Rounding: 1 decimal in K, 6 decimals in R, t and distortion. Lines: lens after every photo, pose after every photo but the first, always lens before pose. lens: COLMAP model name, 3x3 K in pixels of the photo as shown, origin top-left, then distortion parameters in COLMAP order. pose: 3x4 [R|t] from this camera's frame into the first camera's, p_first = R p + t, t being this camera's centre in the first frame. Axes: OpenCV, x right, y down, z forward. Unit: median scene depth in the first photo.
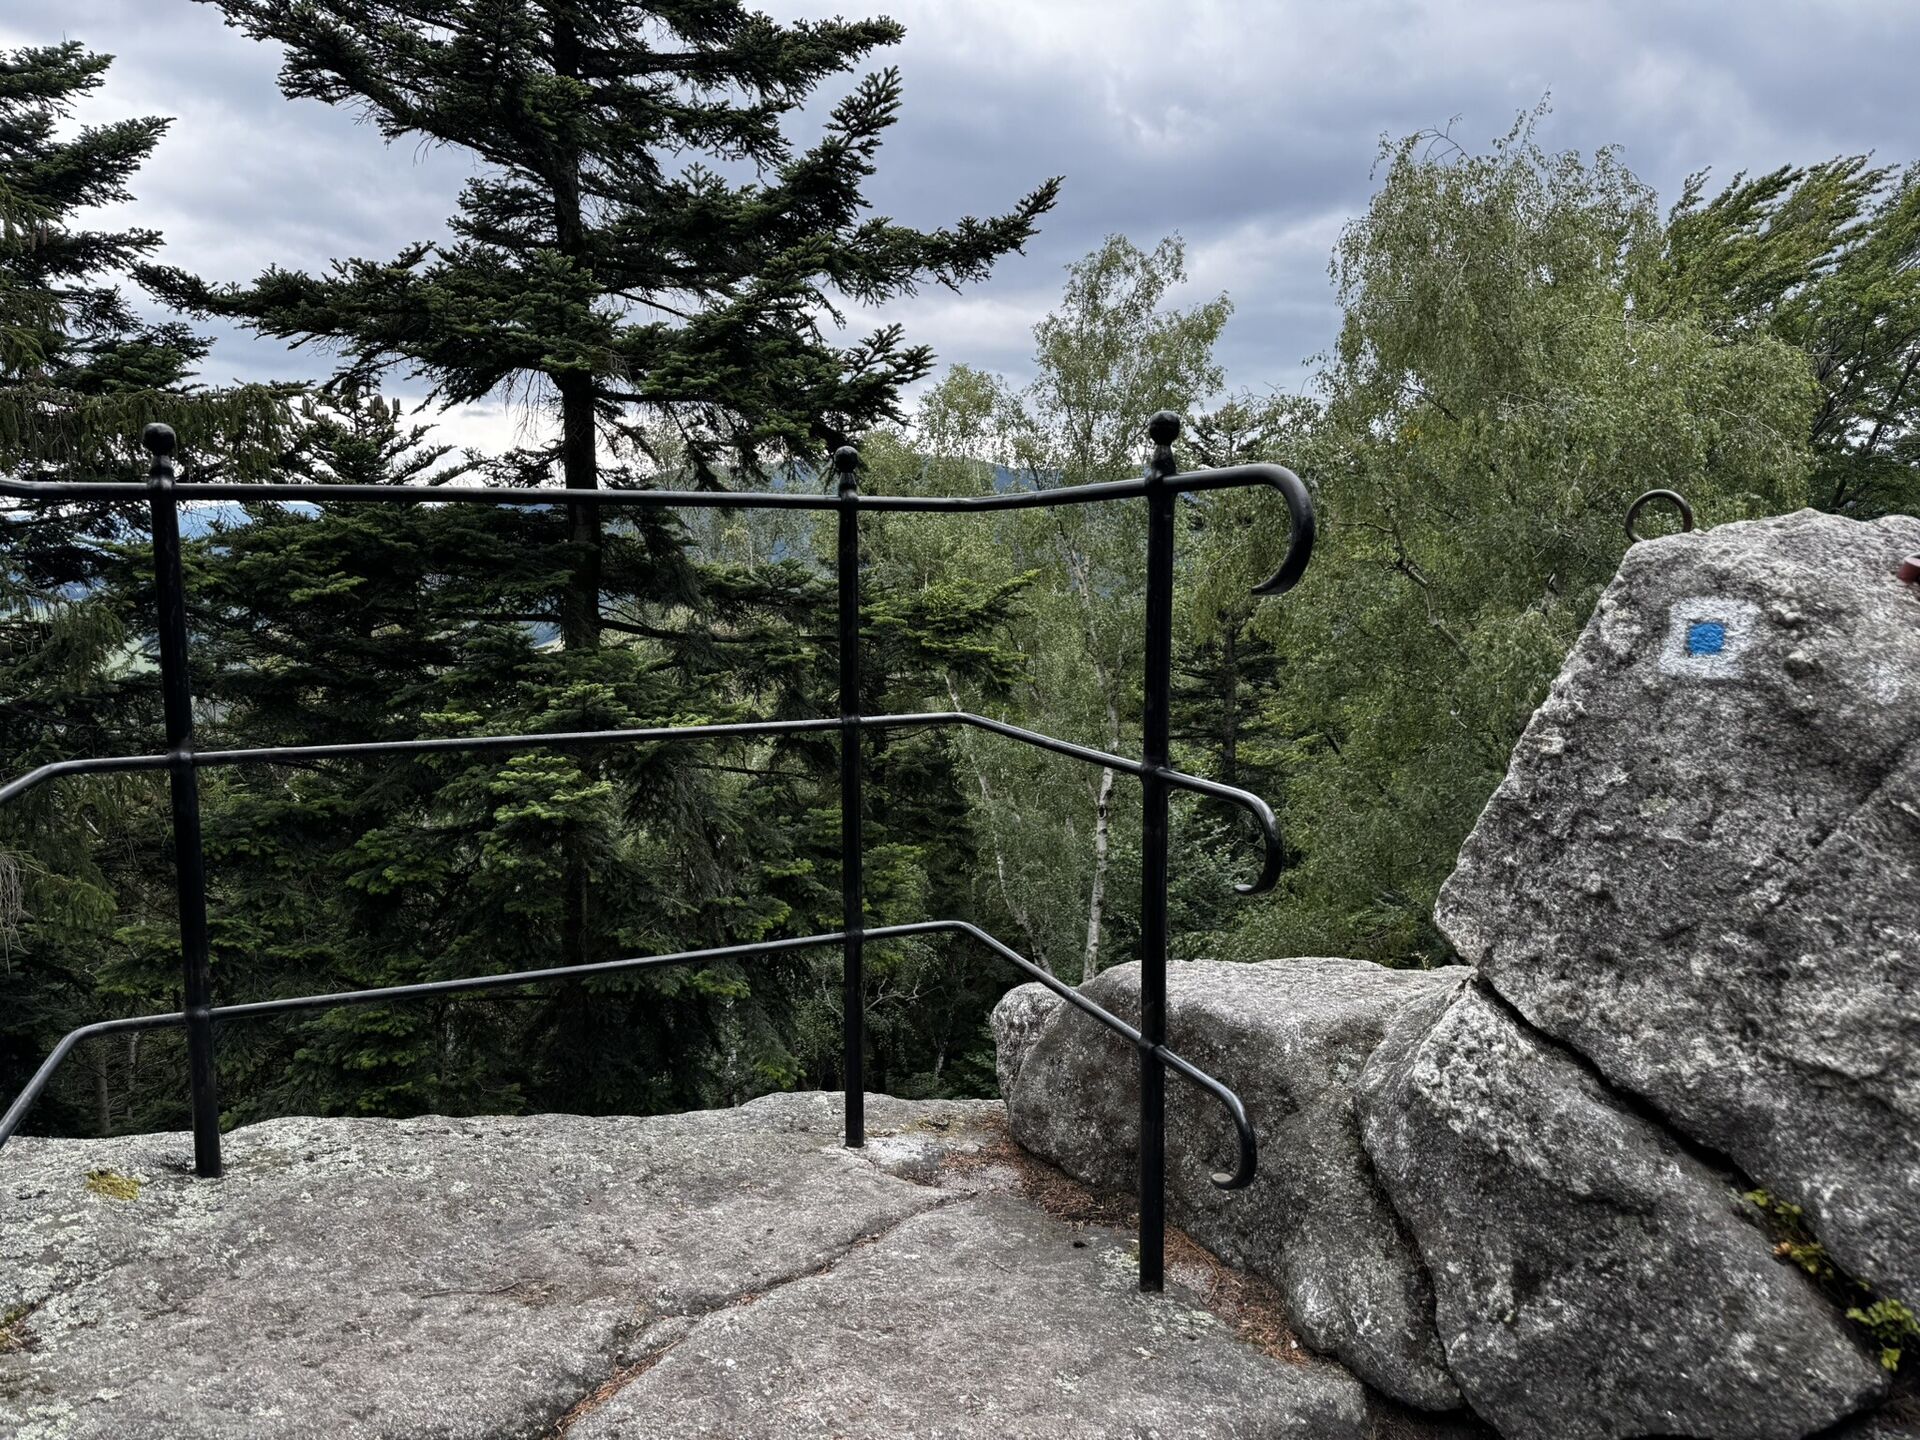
lens RADIAL K [[1688.2, 0, 1068.4], [0, 1688.2, 817.8], [0, 0, 1]] dist [0.190663, -0.381093]
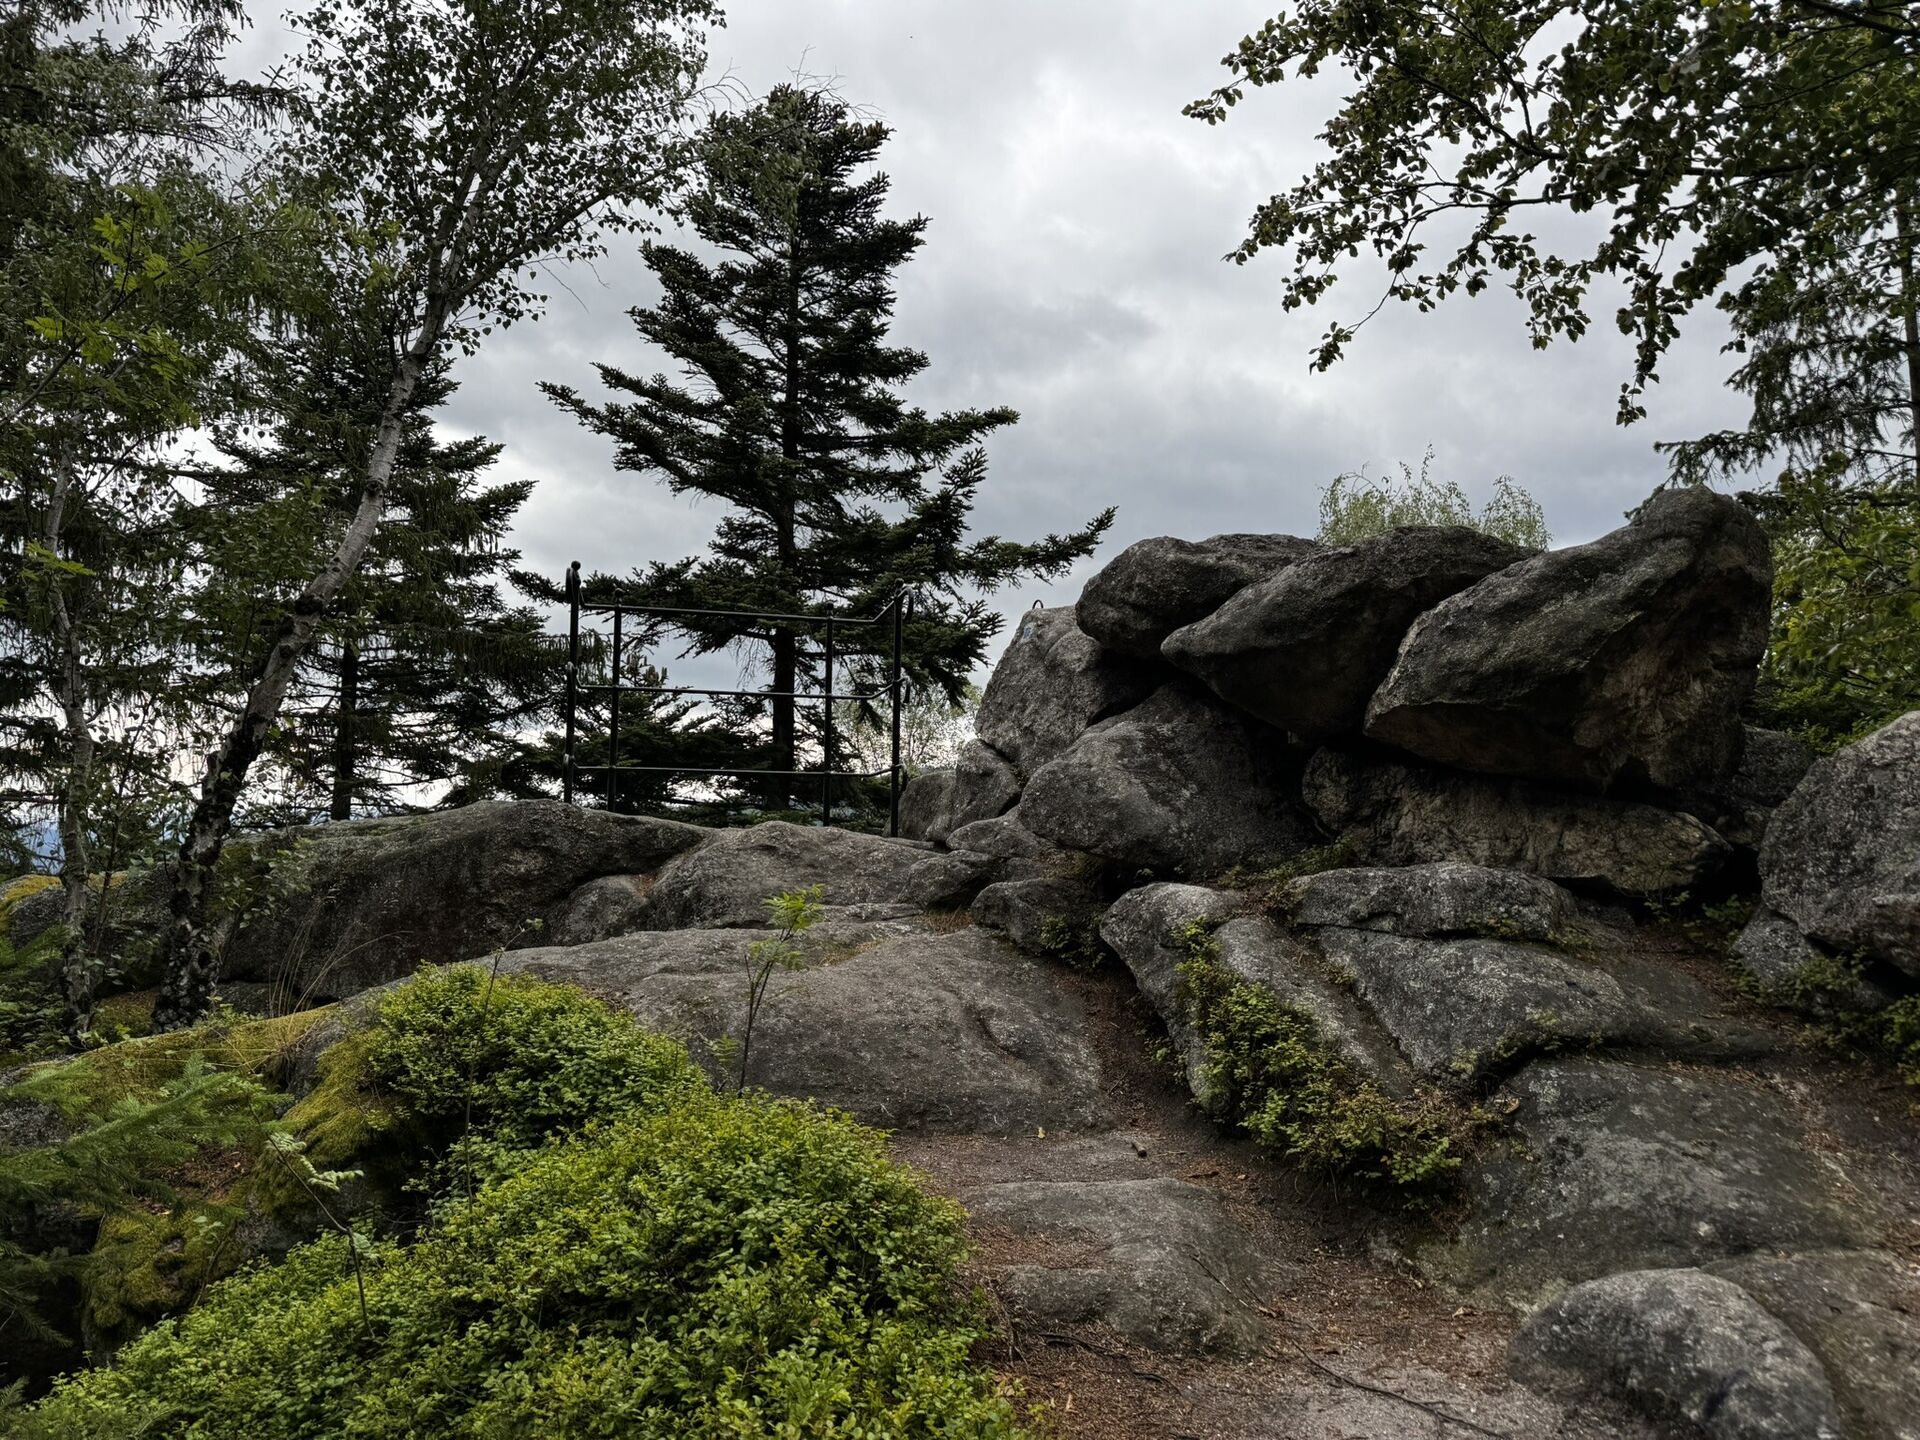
lens RADIAL K [[1344.6, 0, 952.0], [0, 1344.6, 710.2], [0, 0, 1]] dist [0.123761, -0.178589]
pose [[0.988496, 0.004277, -0.151185, 0.035738], [-0.035264, 0.978568, -0.202883, 0.034418], [0.147077, 0.205880, 0.967461, -0.096474]]
